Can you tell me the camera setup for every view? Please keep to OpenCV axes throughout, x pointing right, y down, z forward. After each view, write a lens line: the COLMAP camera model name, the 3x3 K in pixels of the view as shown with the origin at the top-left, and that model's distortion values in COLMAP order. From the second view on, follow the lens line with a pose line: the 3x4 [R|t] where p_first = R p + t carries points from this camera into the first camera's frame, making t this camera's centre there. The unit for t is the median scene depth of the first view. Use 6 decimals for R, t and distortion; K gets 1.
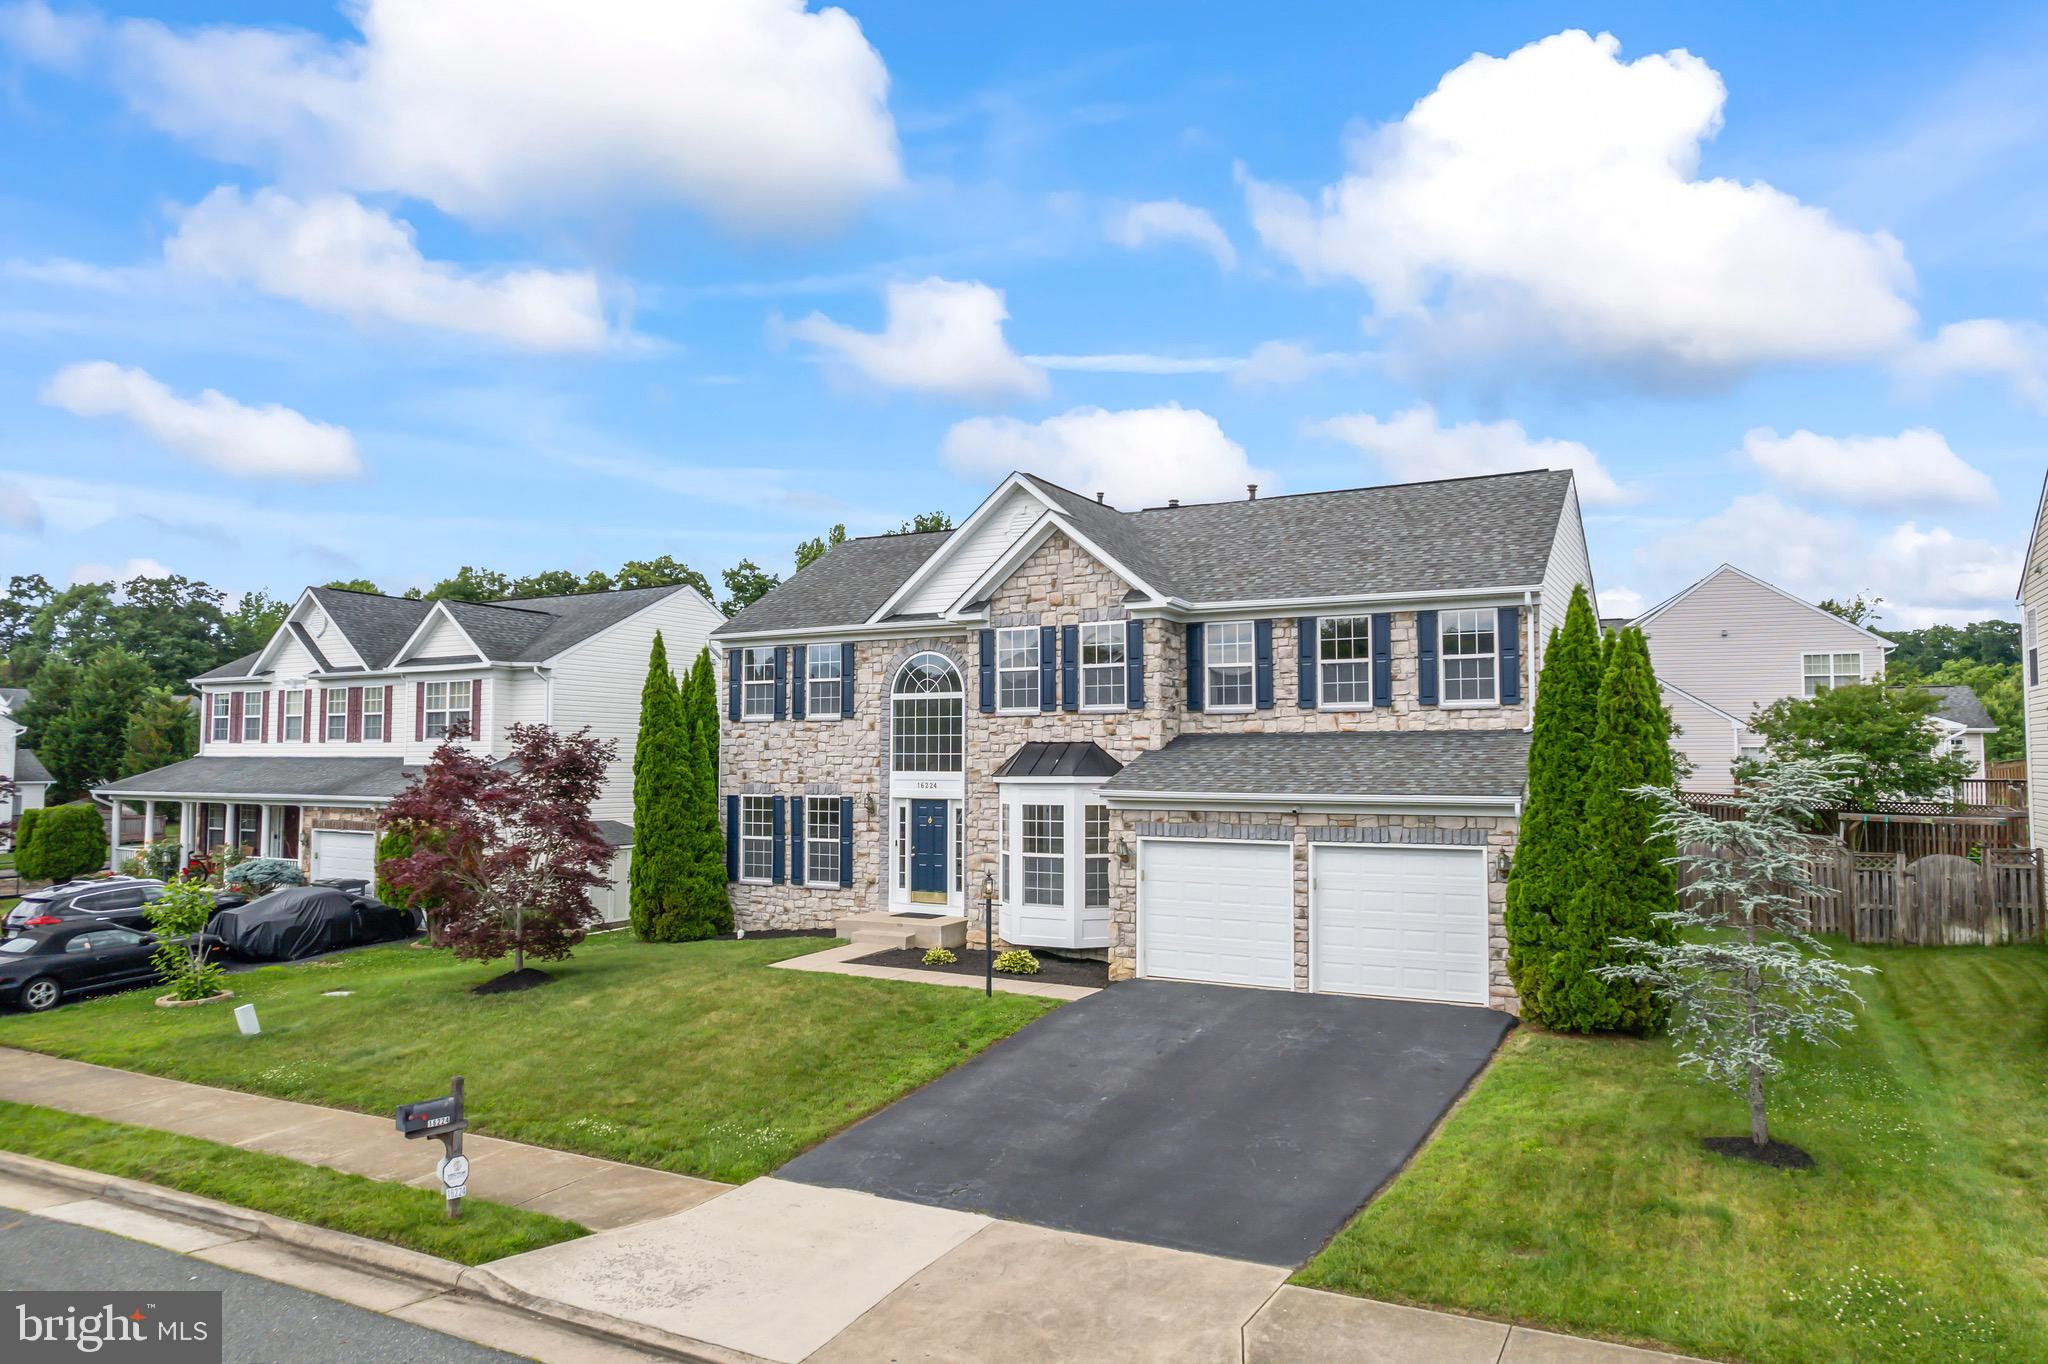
lens RADIAL K [[1297.5, 0, 1036.4], [0, 1297.5, 676.4], [0, 0, 1]] dist [-0.079249, 0.070266]
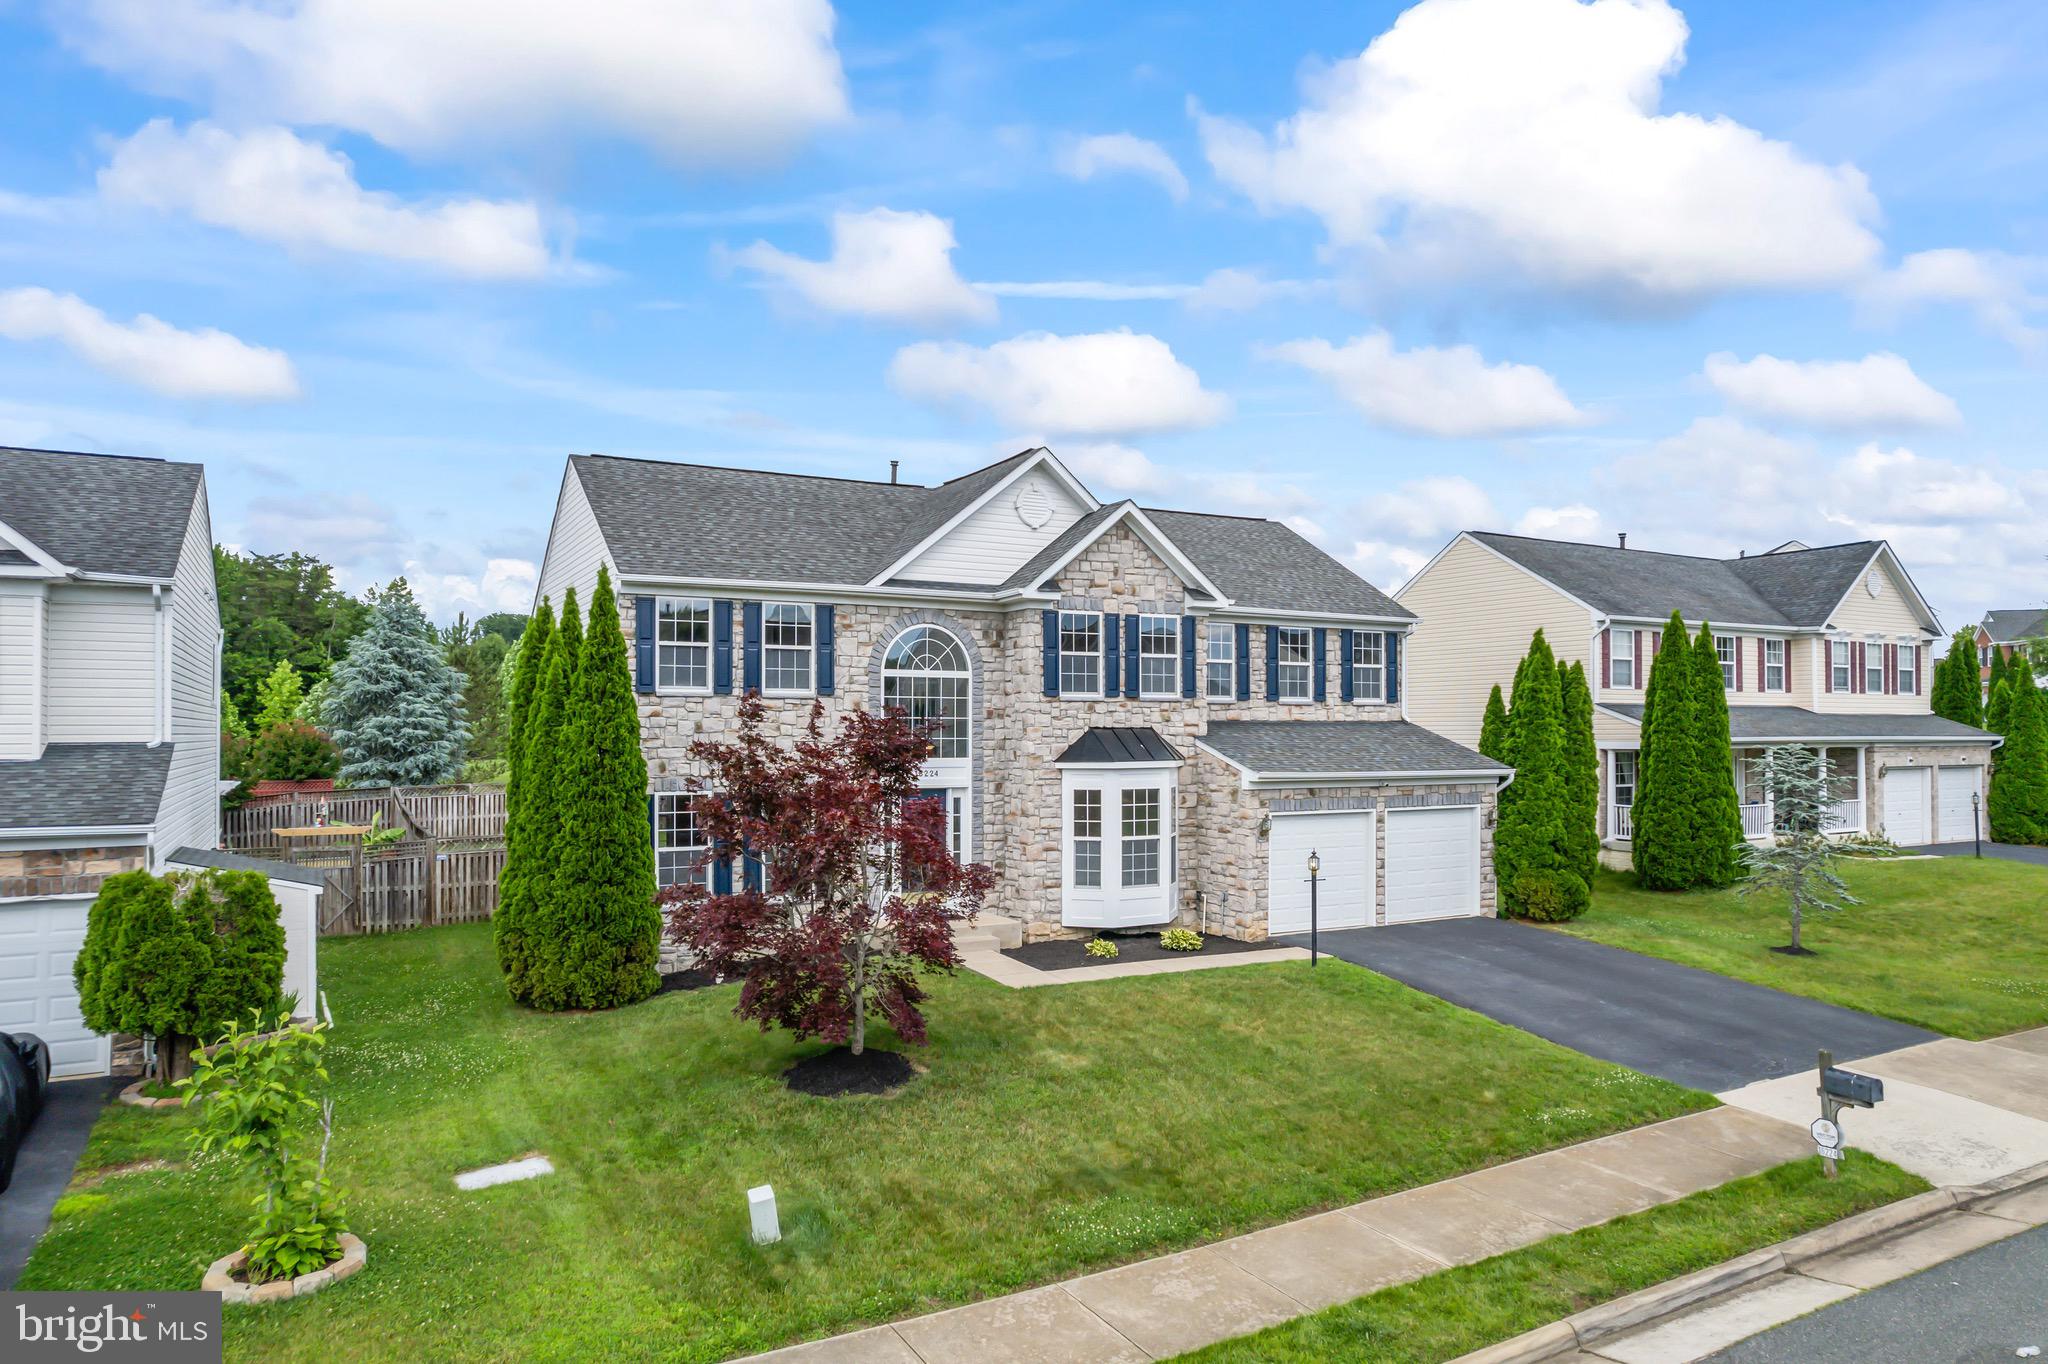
lens RADIAL K [[1297.5, 0, 1036.4], [0, 1297.5, 676.4], [0, 0, 1]] dist [-0.079249, 0.070266]
pose [[0.549287, 0.035264, 0.834889, -0.890375], [-0.054664, 0.998486, -0.006210, 0.020643], [-0.833844, -0.042227, 0.550383, 0.500278]]
